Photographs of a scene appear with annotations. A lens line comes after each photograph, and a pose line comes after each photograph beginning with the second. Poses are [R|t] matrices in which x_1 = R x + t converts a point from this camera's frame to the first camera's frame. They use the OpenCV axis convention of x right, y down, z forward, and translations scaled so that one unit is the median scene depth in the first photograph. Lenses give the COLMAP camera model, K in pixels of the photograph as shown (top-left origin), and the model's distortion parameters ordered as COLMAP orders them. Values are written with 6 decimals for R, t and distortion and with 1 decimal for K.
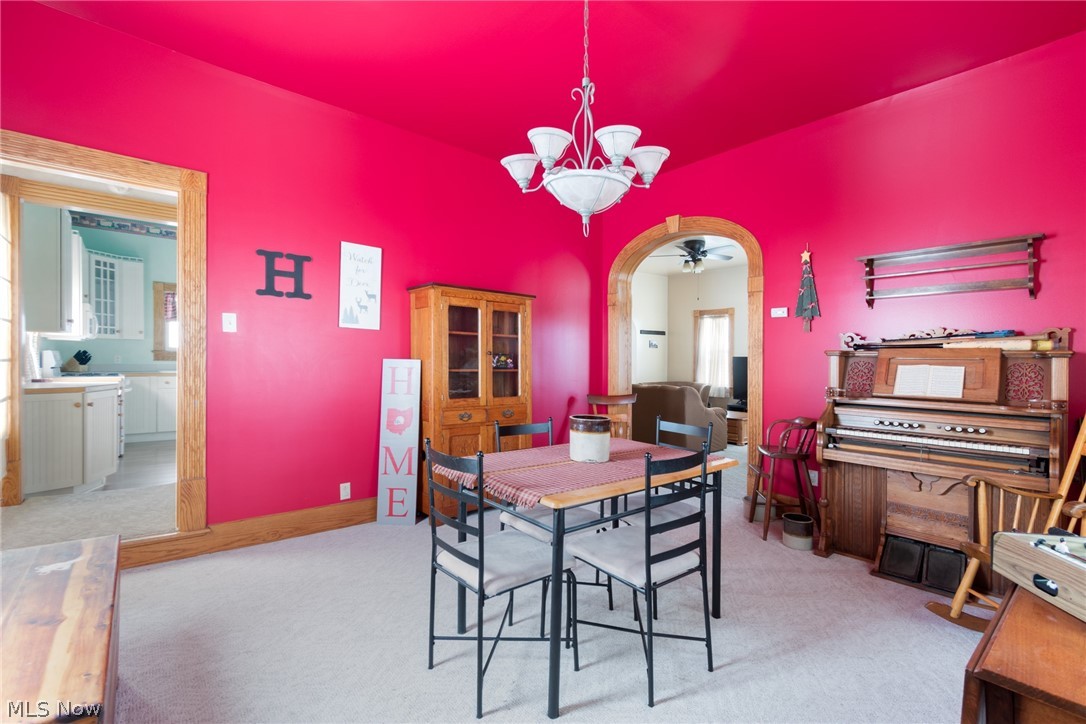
lens RADIAL K [[490.3, 0, 543.6], [0, 490.3, 368.4], [0, 0, 1]] dist [0.004387, -0.001831]
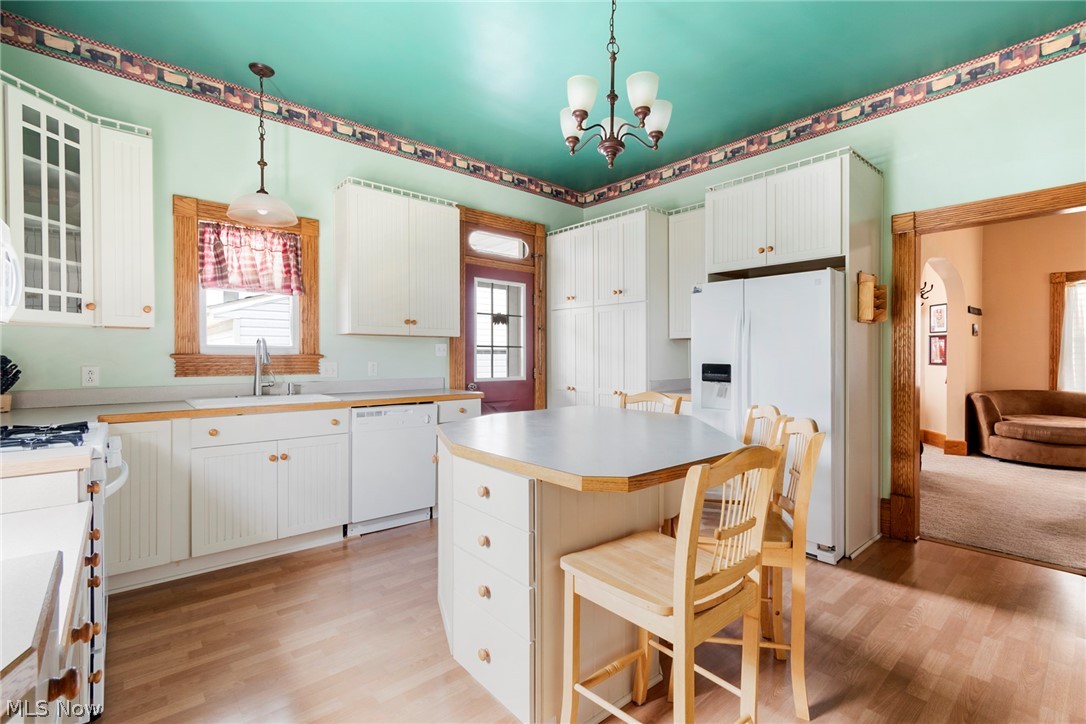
lens RADIAL K [[490.3, 0, 542.5], [0, 490.3, 355.7], [0, 0, 1]] dist [0.004387, -0.001831]
pose [[0.999754, -0.013558, 0.017565, -0.504512], [0.013740, 0.999852, -0.010325, -0.026863], [-0.017422, 0.010564, 0.999792, 0.593159]]
